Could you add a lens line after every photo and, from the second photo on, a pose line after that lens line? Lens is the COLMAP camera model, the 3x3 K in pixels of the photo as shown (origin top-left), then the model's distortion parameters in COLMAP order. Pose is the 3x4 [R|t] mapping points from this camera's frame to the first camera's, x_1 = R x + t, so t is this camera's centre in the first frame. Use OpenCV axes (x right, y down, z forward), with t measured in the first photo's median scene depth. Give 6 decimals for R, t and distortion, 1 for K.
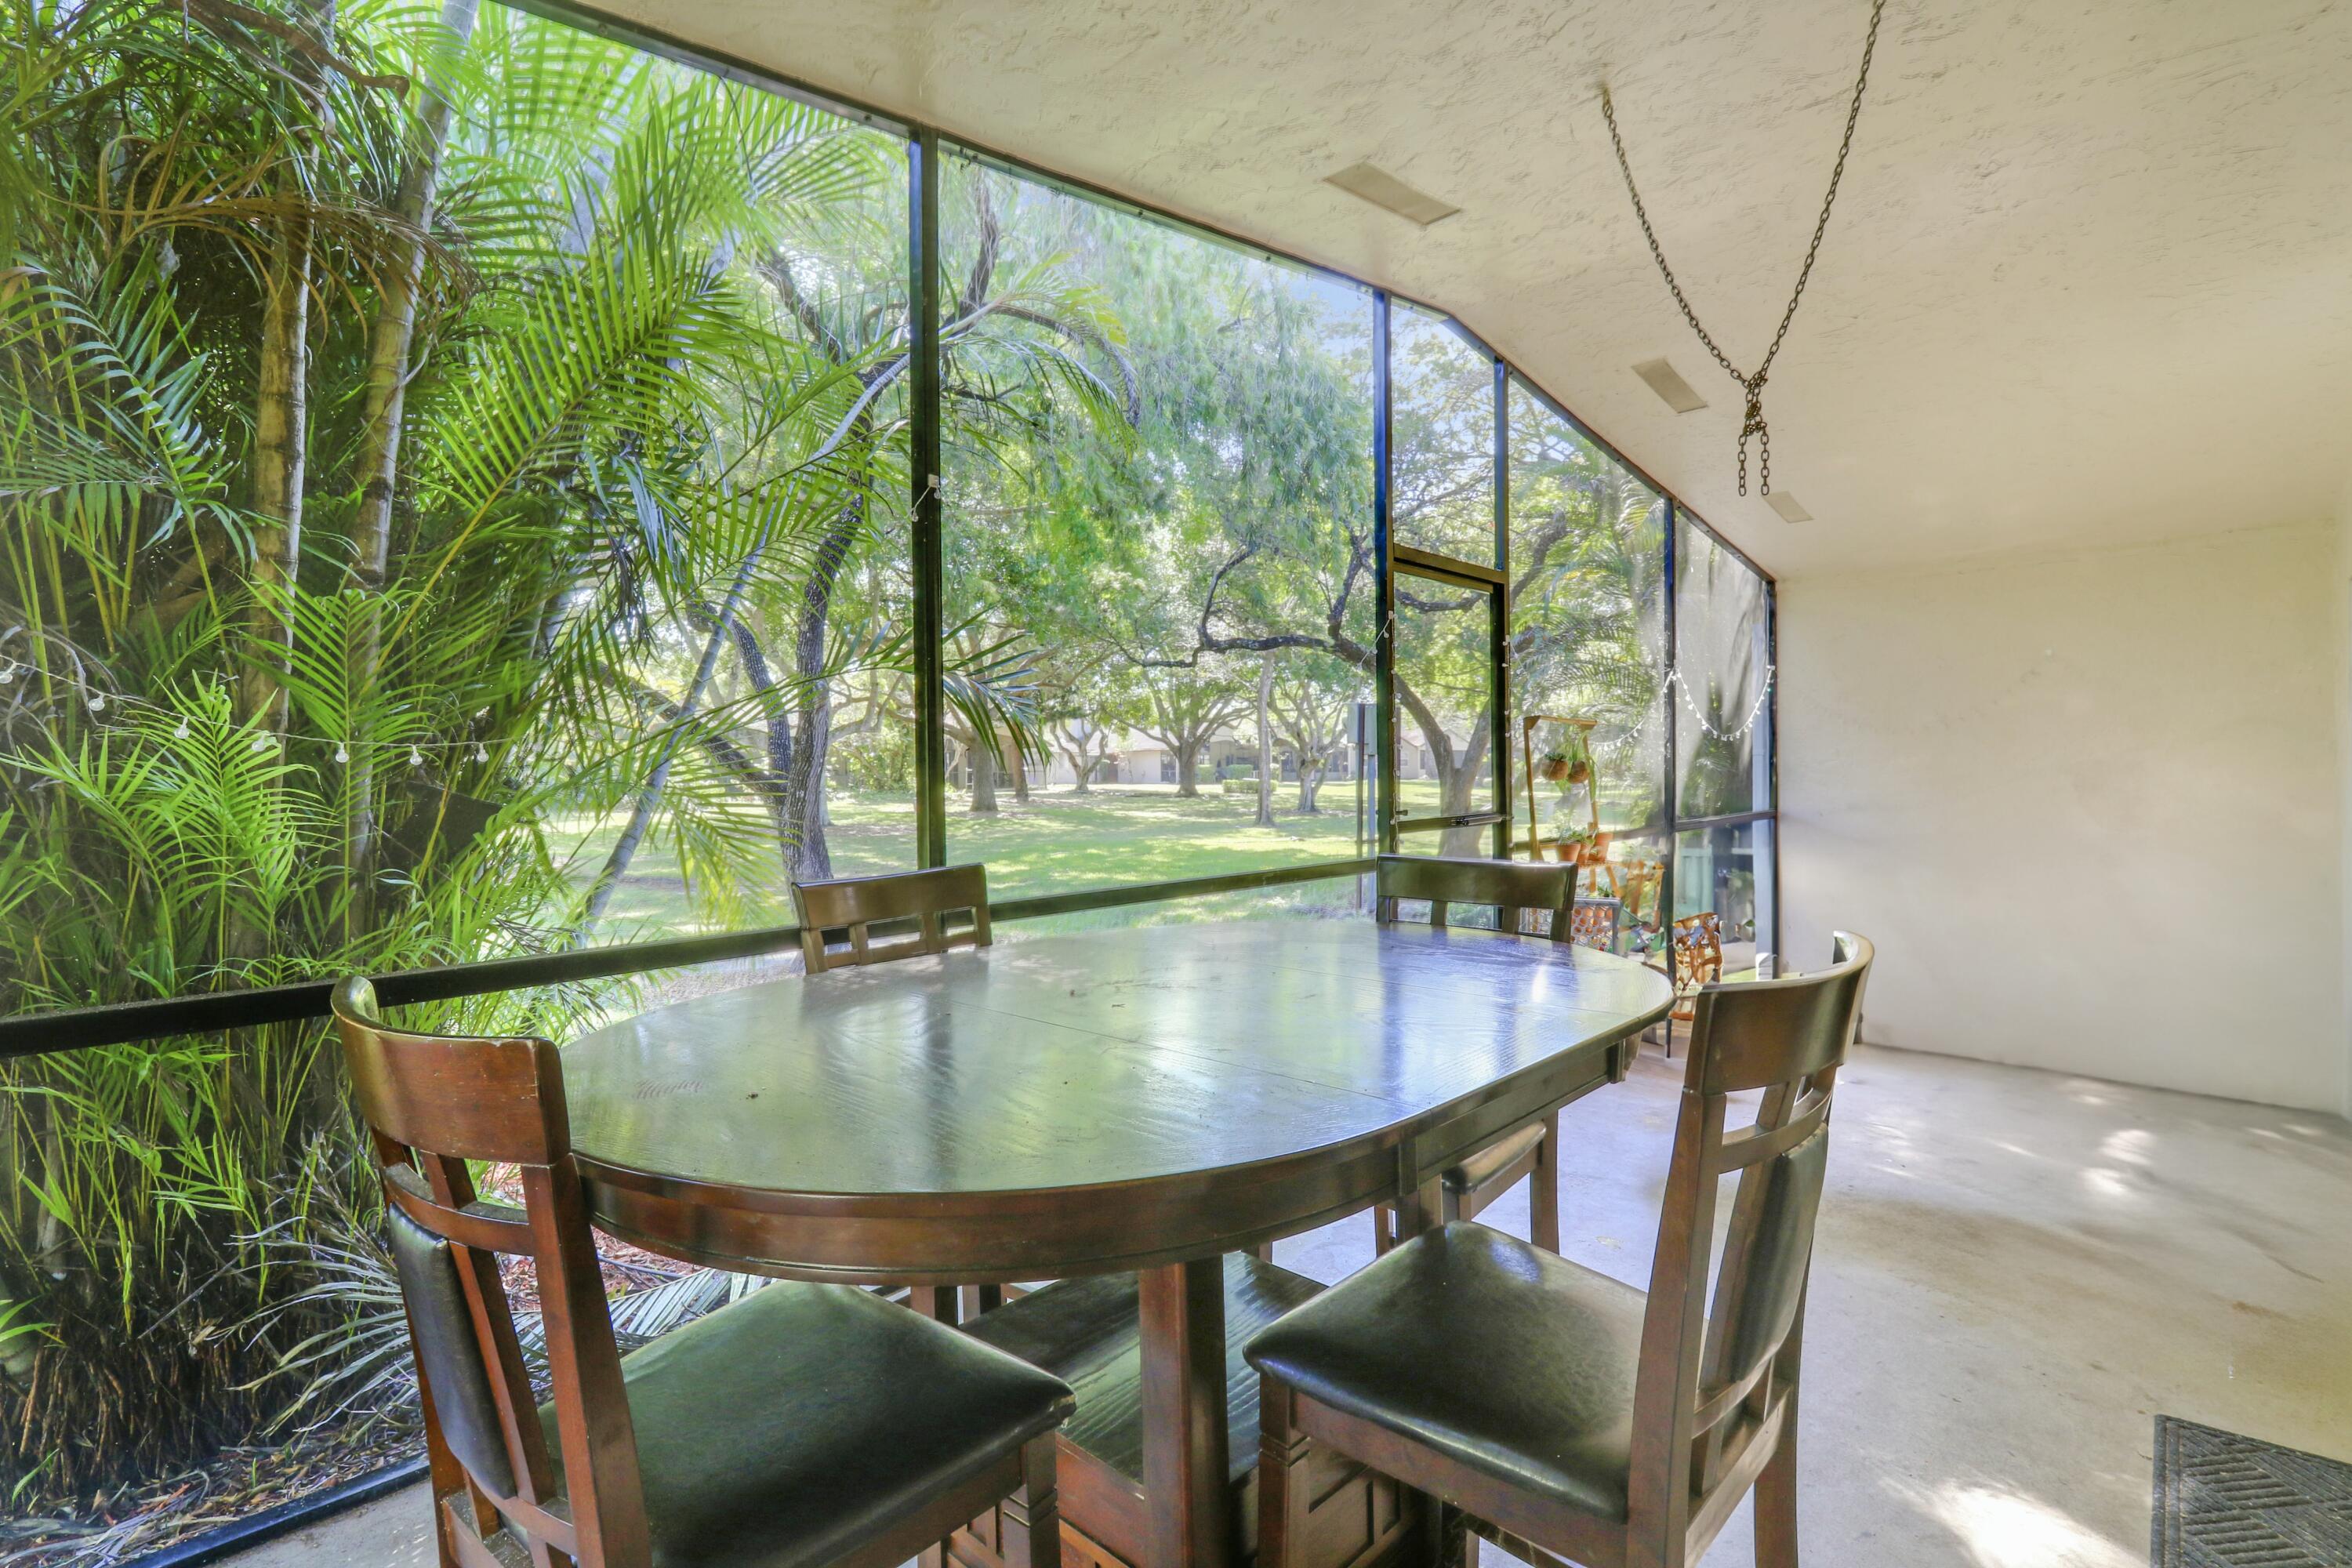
lens RADIAL K [[1082.2, 0, 1189.9], [0, 1082.2, 791.6], [0, 0, 1]] dist [0.000897, -0.012890]
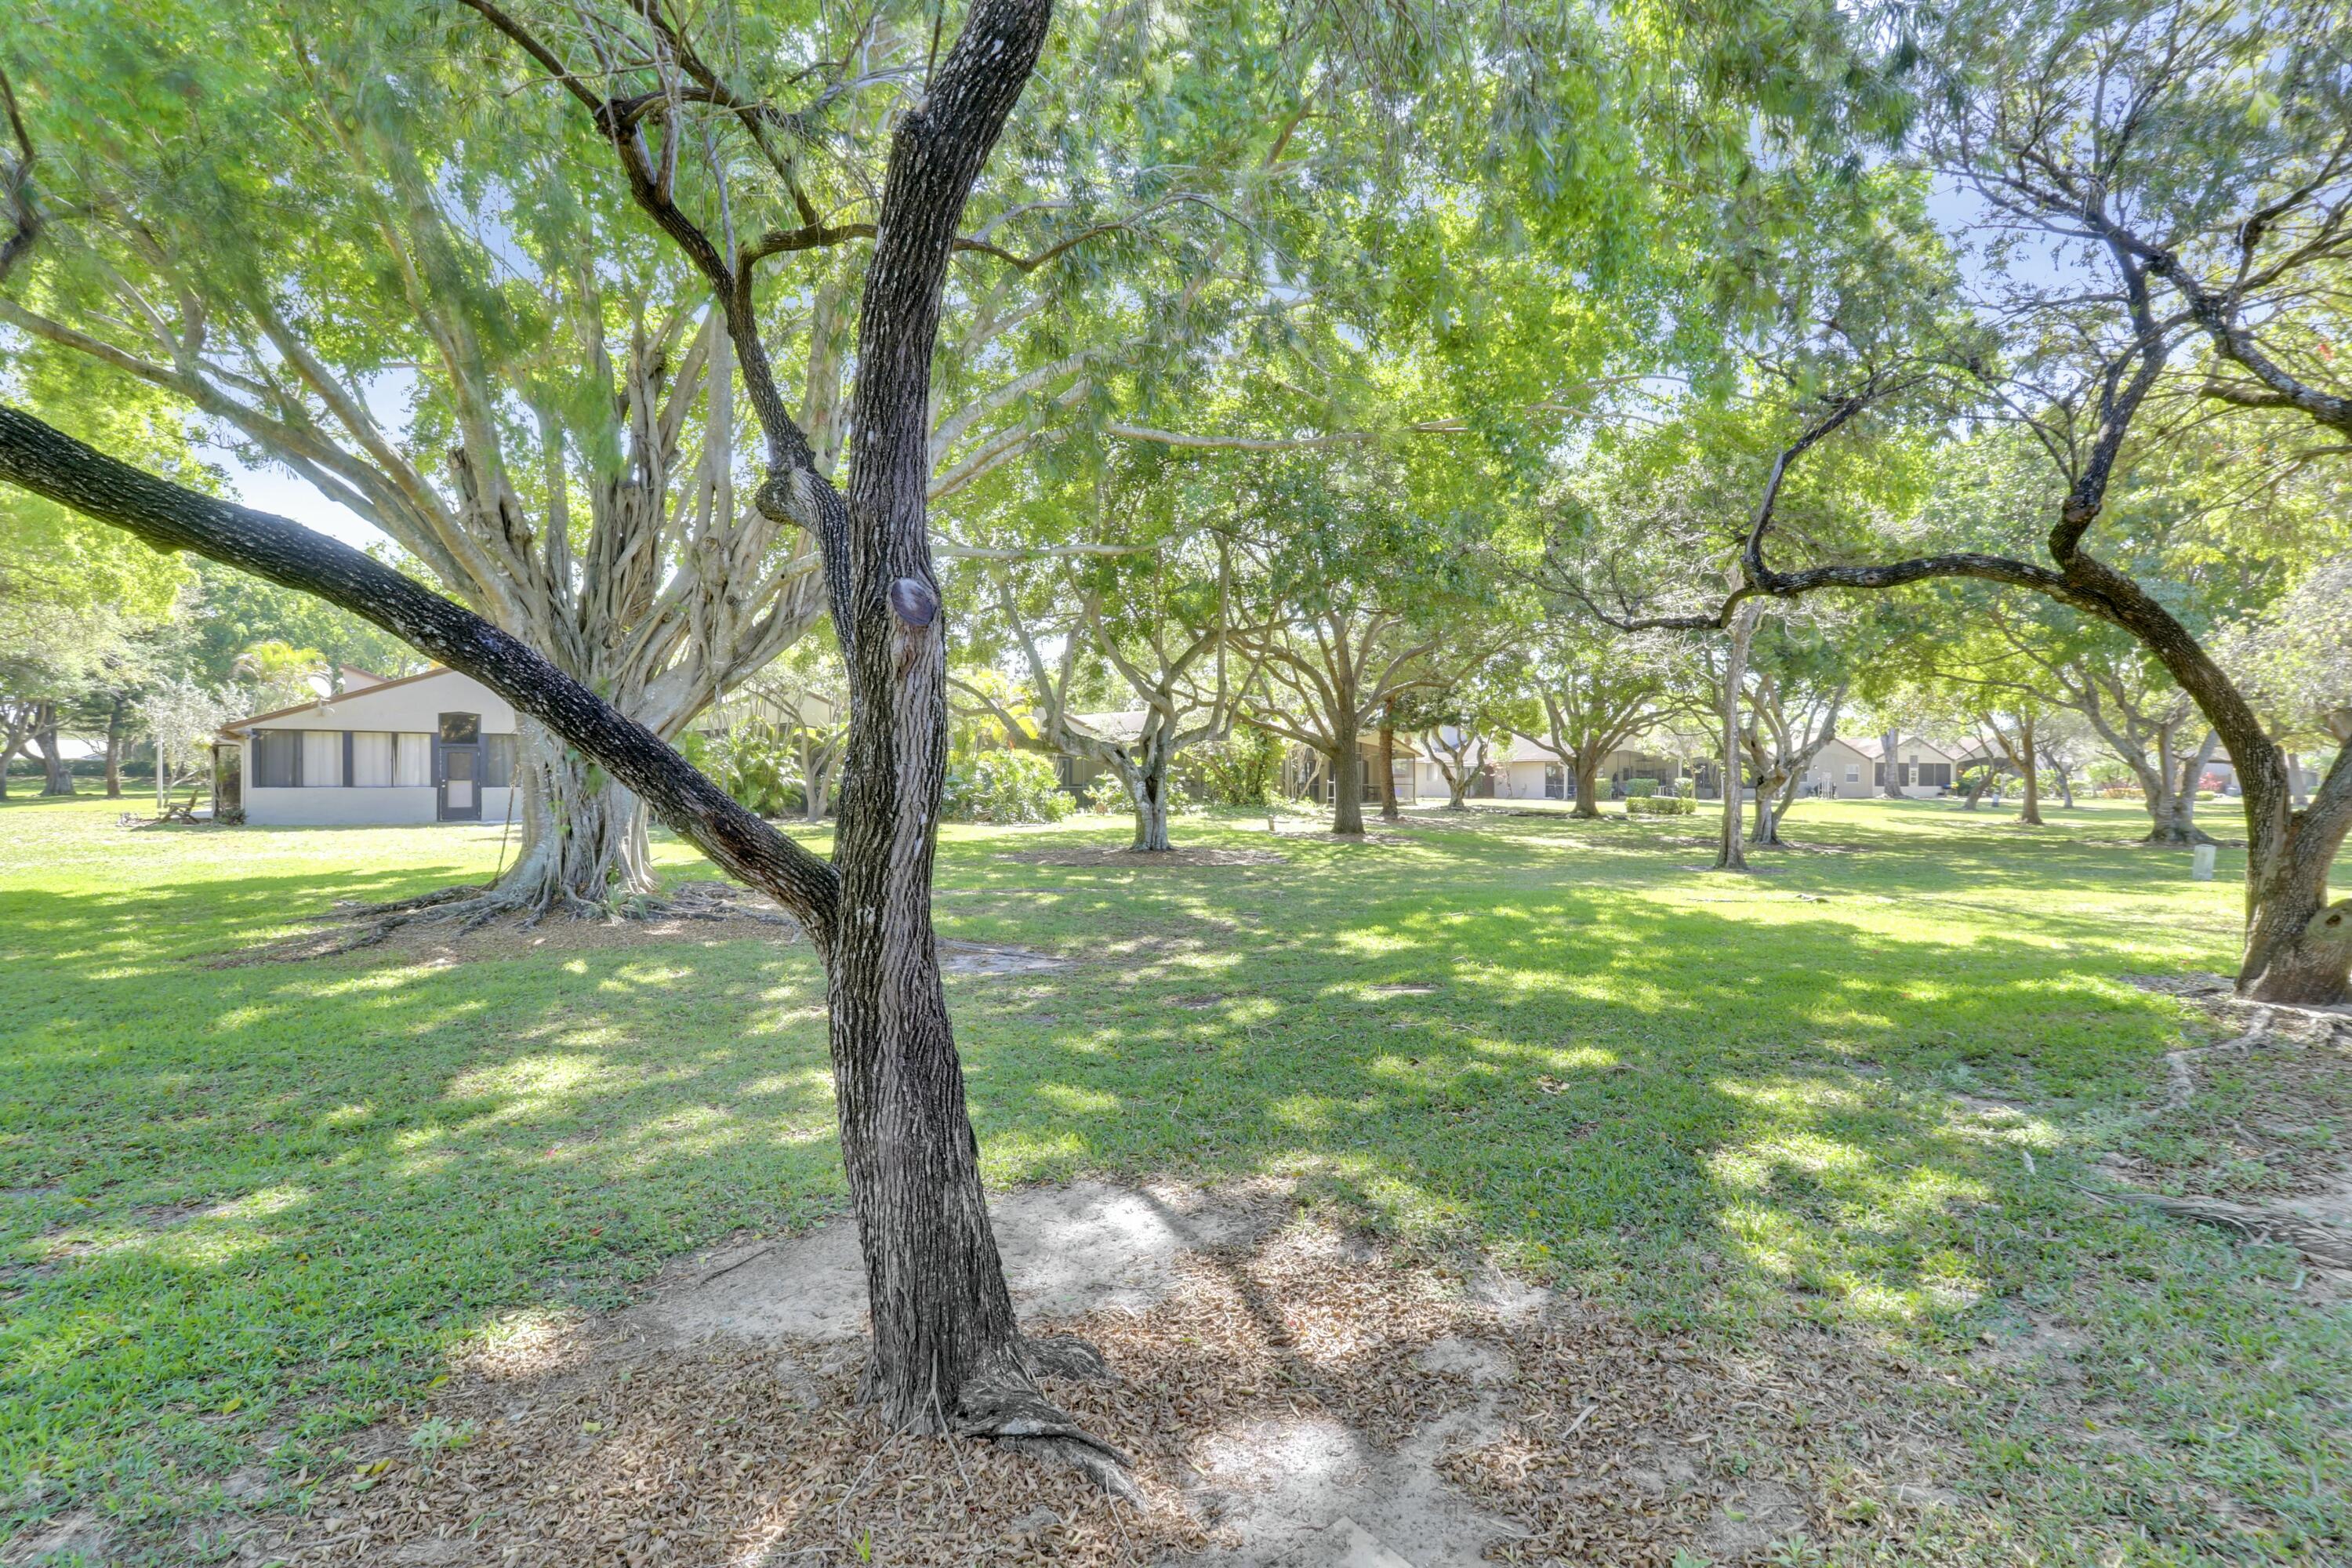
lens RADIAL K [[1082.2, 0, 1189.9], [0, 1082.2, 791.6], [0, 0, 1]] dist [0.000897, -0.012890]
pose [[0.945718, 0.016051, -0.324591, -0.020015], [-0.018680, 0.999813, -0.004987, -0.005072], [0.324450, 0.010780, 0.945841, 0.098305]]
